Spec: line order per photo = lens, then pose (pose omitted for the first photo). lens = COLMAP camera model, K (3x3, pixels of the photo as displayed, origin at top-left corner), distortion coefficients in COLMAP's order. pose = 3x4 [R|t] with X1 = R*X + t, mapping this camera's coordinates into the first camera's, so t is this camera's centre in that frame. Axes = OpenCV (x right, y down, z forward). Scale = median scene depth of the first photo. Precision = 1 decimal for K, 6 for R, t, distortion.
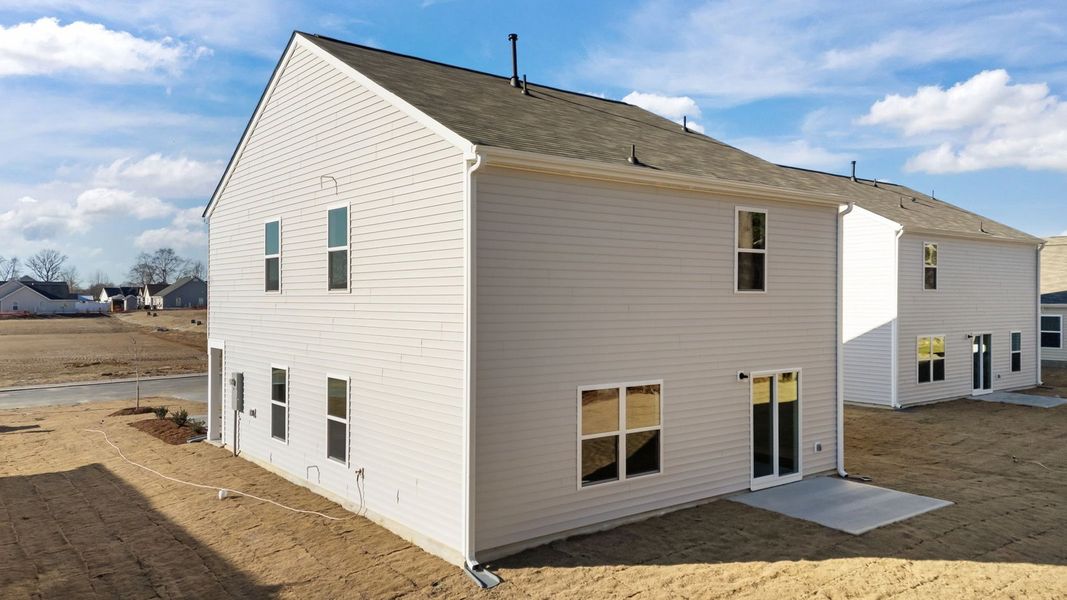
lens RADIAL K [[778.3, 0, 543.6], [0, 778.3, 298.8], [0, 0, 1]] dist [0.064256, -0.046638]
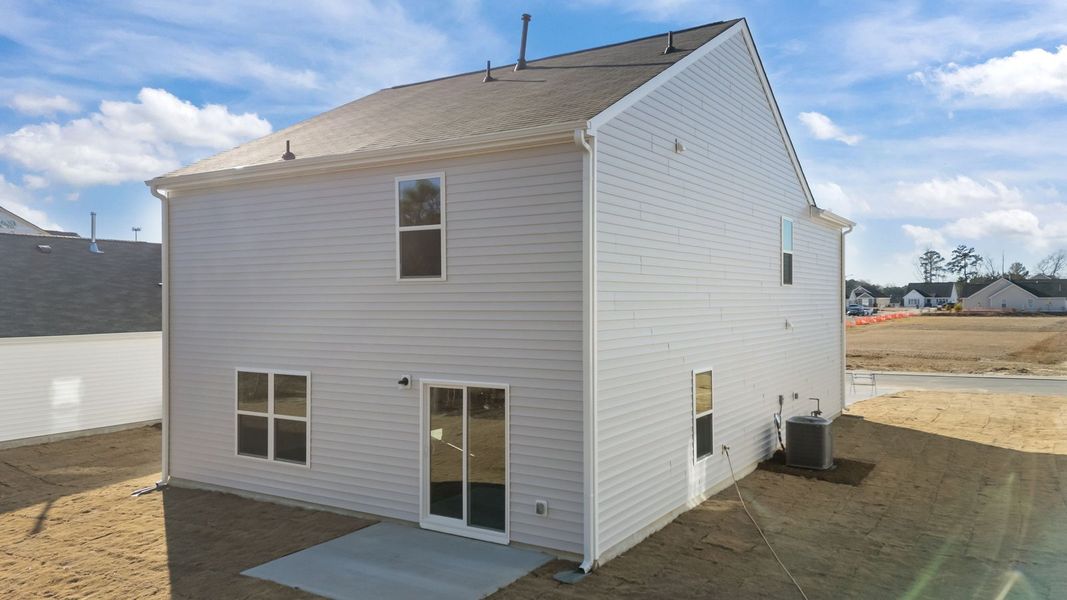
lens RADIAL K [[778.3, 0, 539.5], [0, 778.3, 297.5], [0, 0, 1]] dist [0.064256, -0.046638]
pose [[0.339240, -0.005603, -0.940683, 1.151675], [0.006115, 0.999974, -0.003751, 0.014938], [0.940680, -0.004480, 0.339265, 0.915634]]
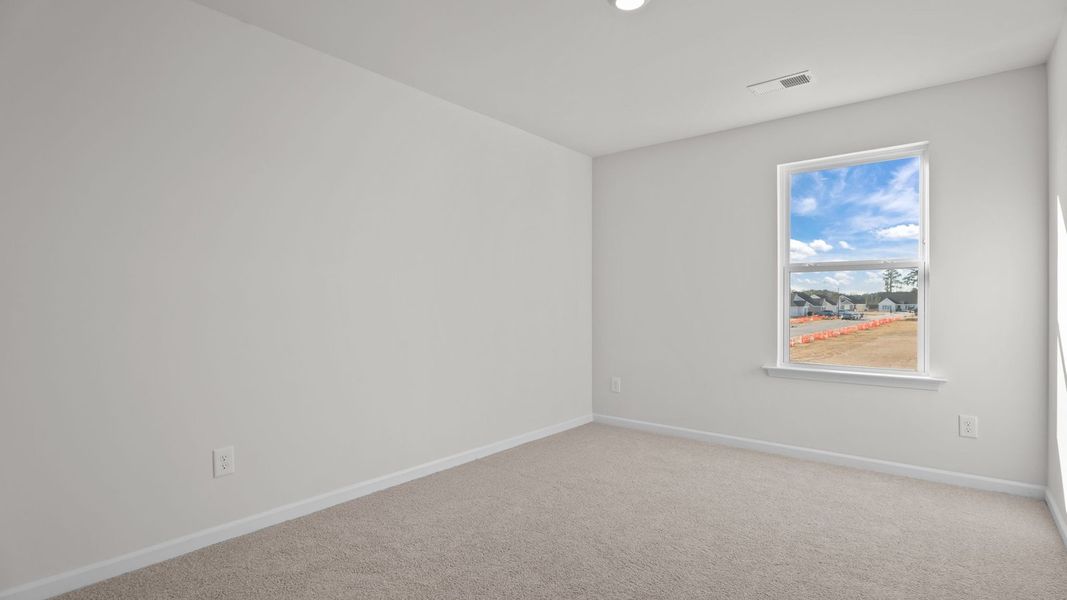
lens RADIAL K [[778.3, 0, 533.3], [0, 778.3, 308.0], [0, 0, 1]] dist [0.064256, -0.046638]
pose [[0.352840, 0.004360, -0.935673, 5.034637], [-0.007583, 0.999970, 0.001800, 0.164429], [0.935653, 0.006460, 0.352862, -2.734043]]
